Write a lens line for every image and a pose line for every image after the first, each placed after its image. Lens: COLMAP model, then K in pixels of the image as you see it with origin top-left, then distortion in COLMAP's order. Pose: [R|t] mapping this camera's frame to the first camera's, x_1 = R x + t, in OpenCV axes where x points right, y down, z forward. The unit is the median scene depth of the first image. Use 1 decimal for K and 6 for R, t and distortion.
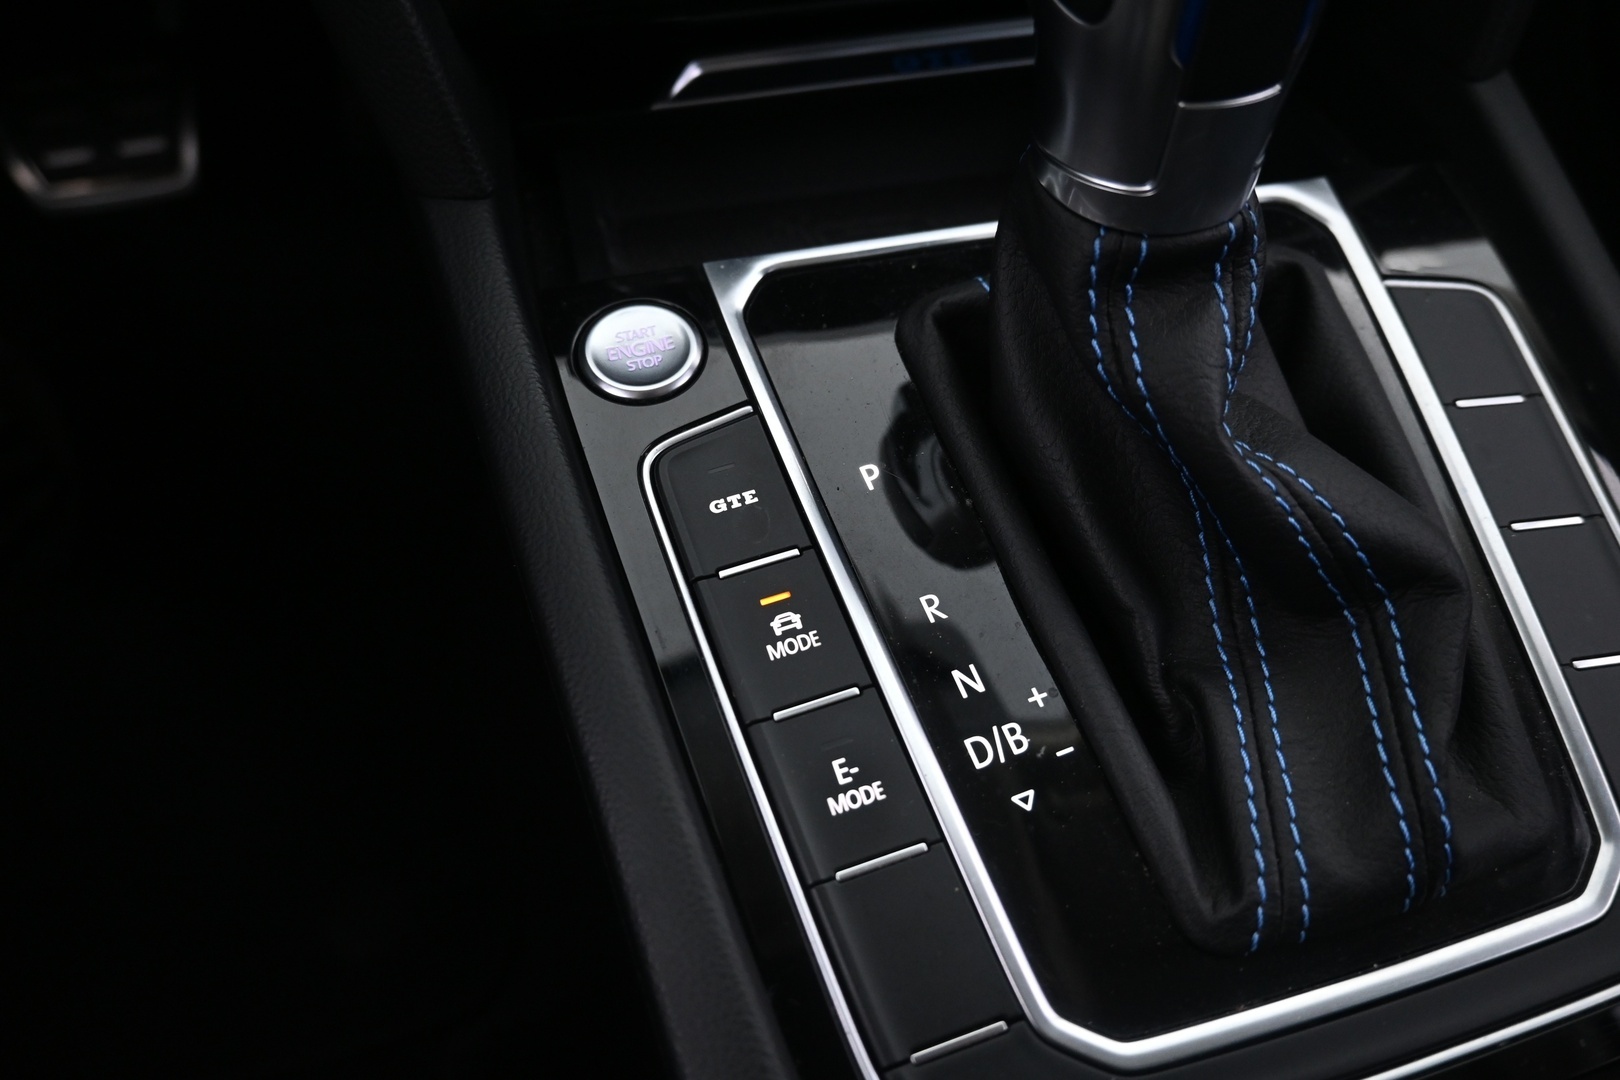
lens RADIAL K [[1113.5, 0, 811.0], [0, 1113.5, 536.0], [0, 0, 1]] dist [-0.002174, 0.000038]
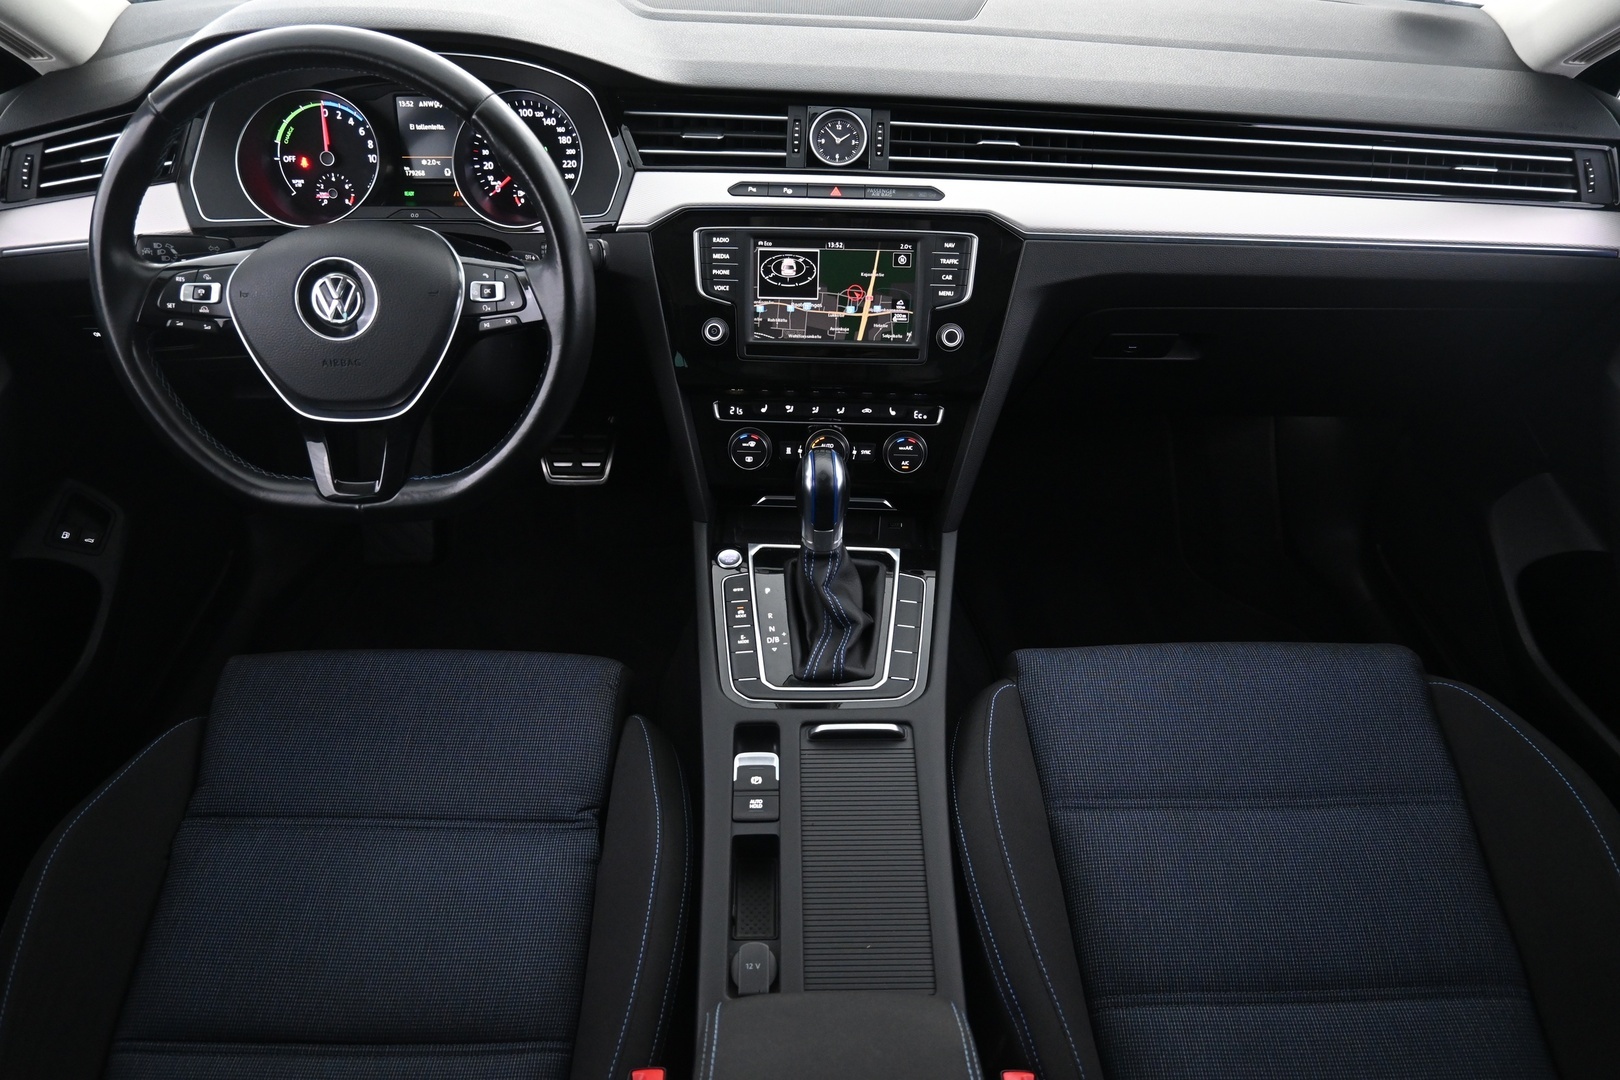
lens RADIAL K [[1113.5, 0, 814.1], [0, 1113.5, 545.8], [0, 0, 1]] dist [-0.002174, 0.000038]
pose [[0.966043, 0.166723, -0.197395, 1.085562], [-0.210083, 0.951579, -0.224415, 0.743993], [0.150422, 0.258264, 0.954292, -3.368675]]
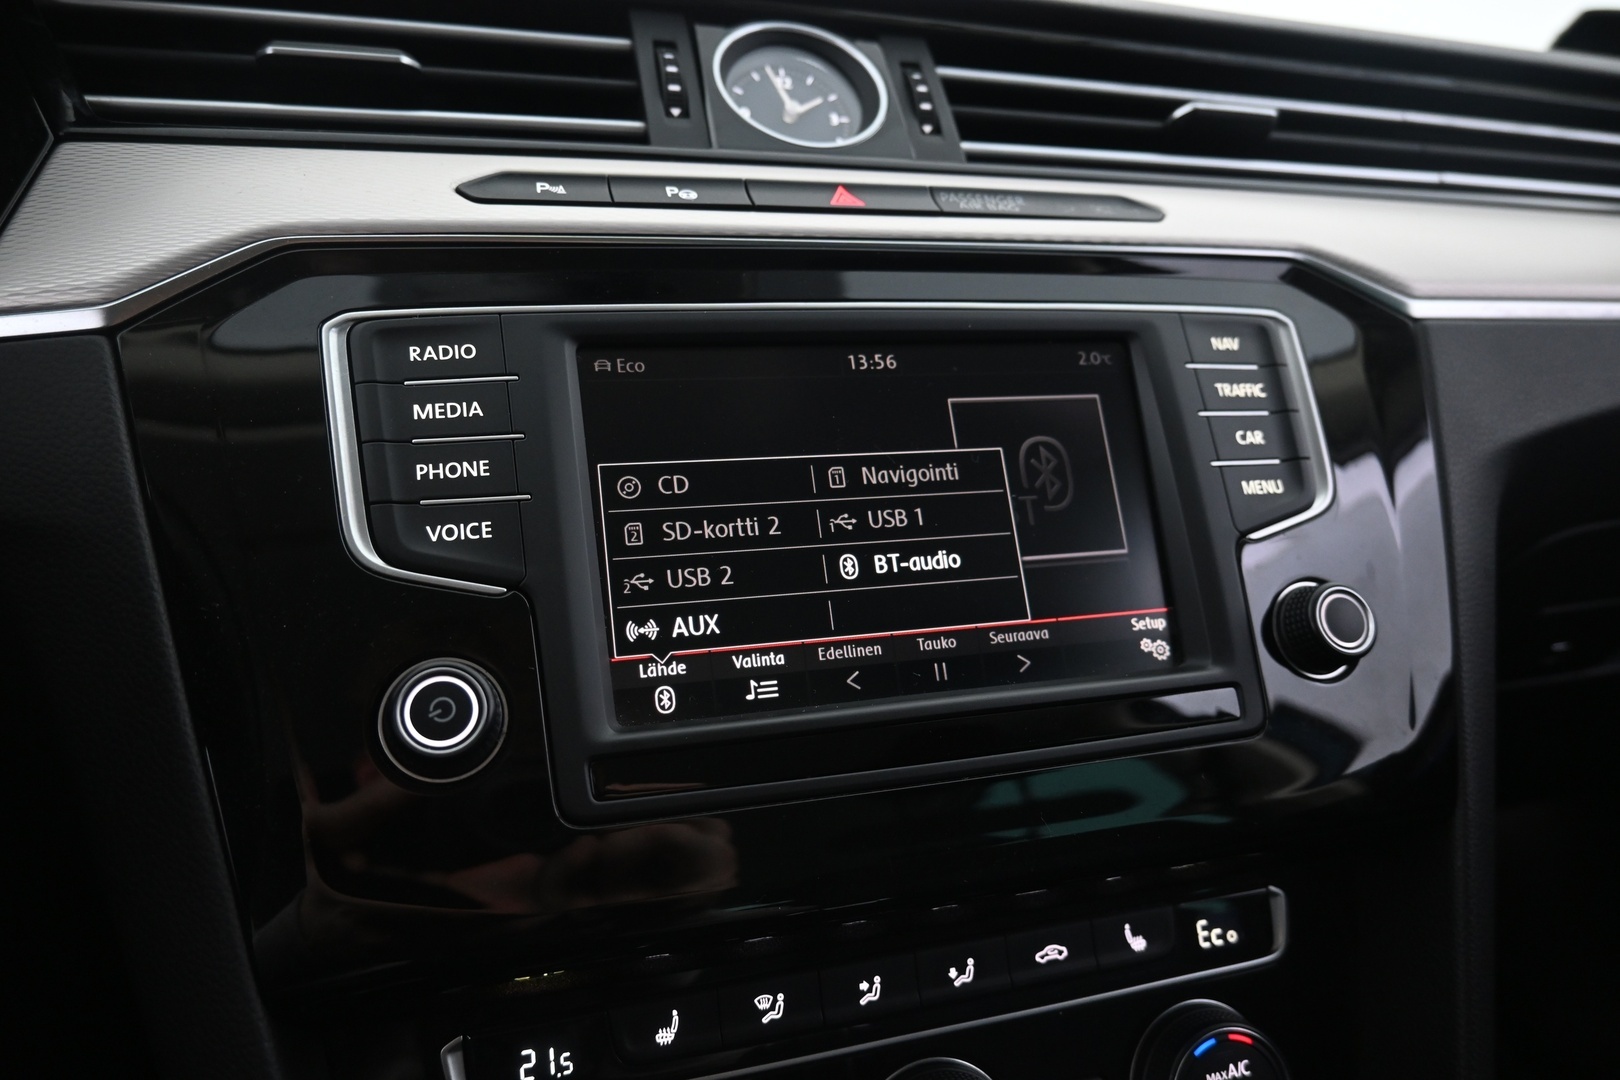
lens RADIAL K [[1113.5, 0, 811.1], [0, 1113.5, 540.0], [0, 0, 1]] dist [-0.002174, 0.000038]
pose [[0.996934, -0.012032, 0.077322, -0.072093], [0.058788, 0.767327, -0.638555, -0.466042], [-0.051648, 0.641143, 0.765682, -0.259029]]
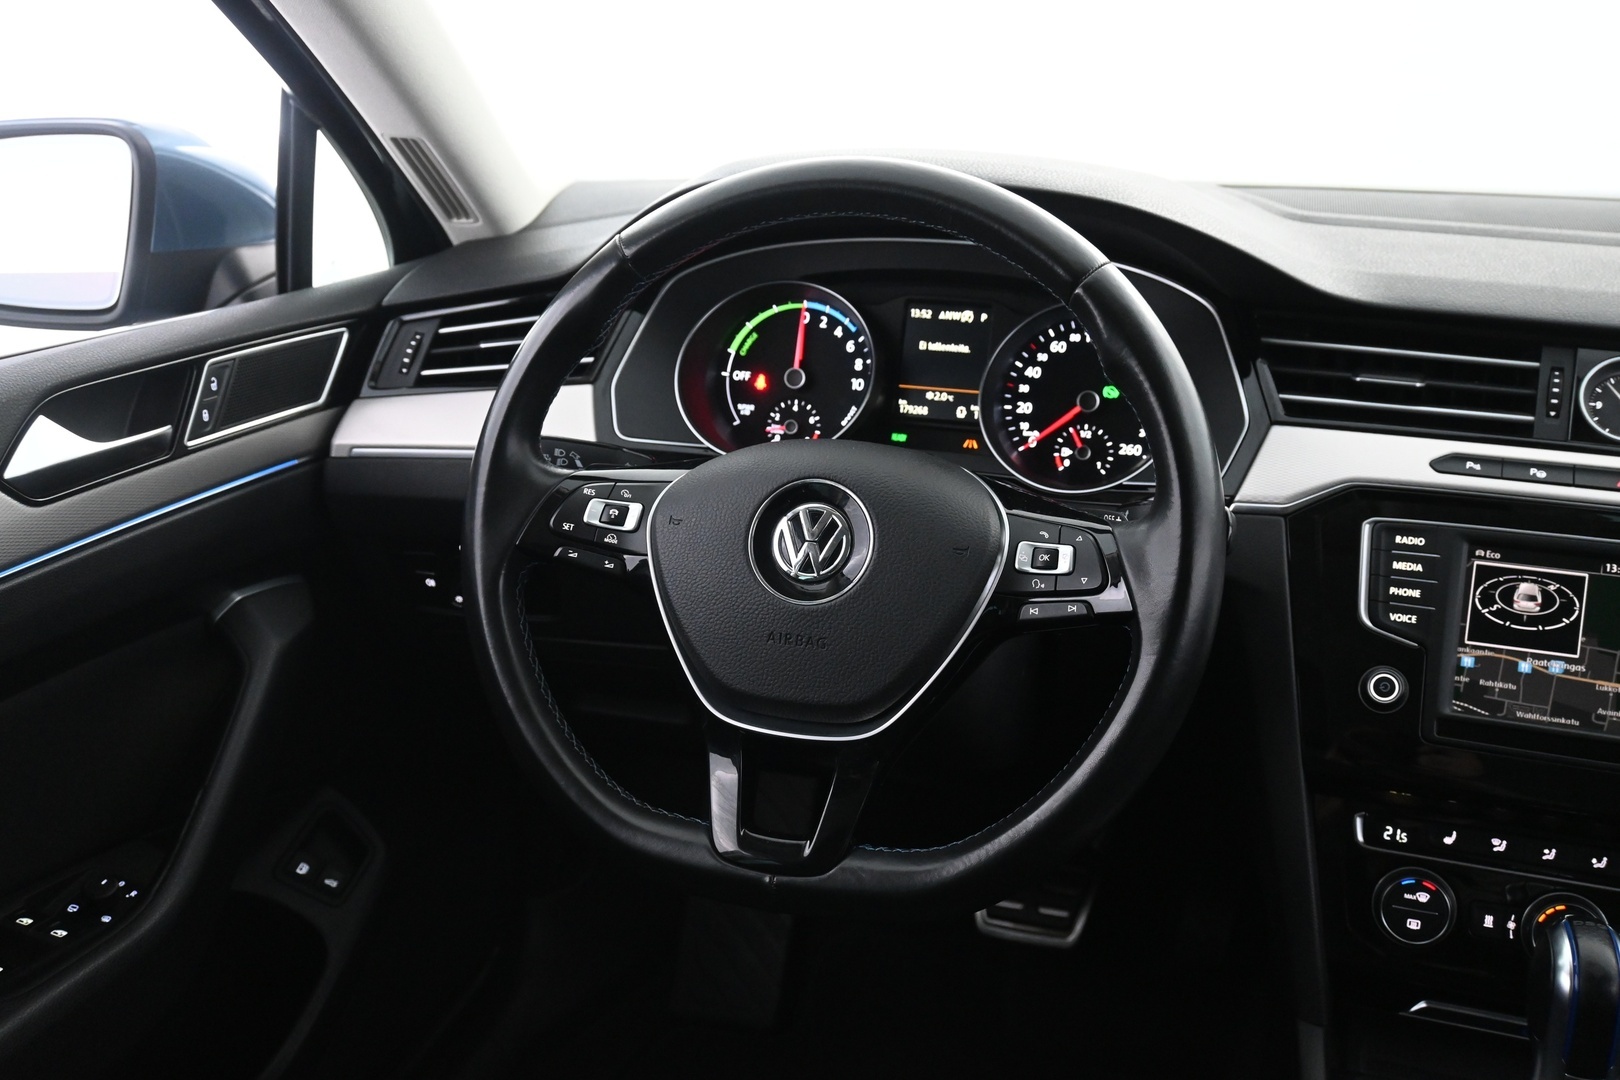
lens RADIAL K [[1626.5, 0, 812.0], [0, 1626.5, 544.4], [0, 0, 1]] dist [0.000243, 0.000000]
pose [[0.842552, 0.186128, -0.505433, 0.406184], [-0.433663, 0.790967, -0.431634, 0.948056], [0.319442, 0.582862, 0.747147, -2.830774]]
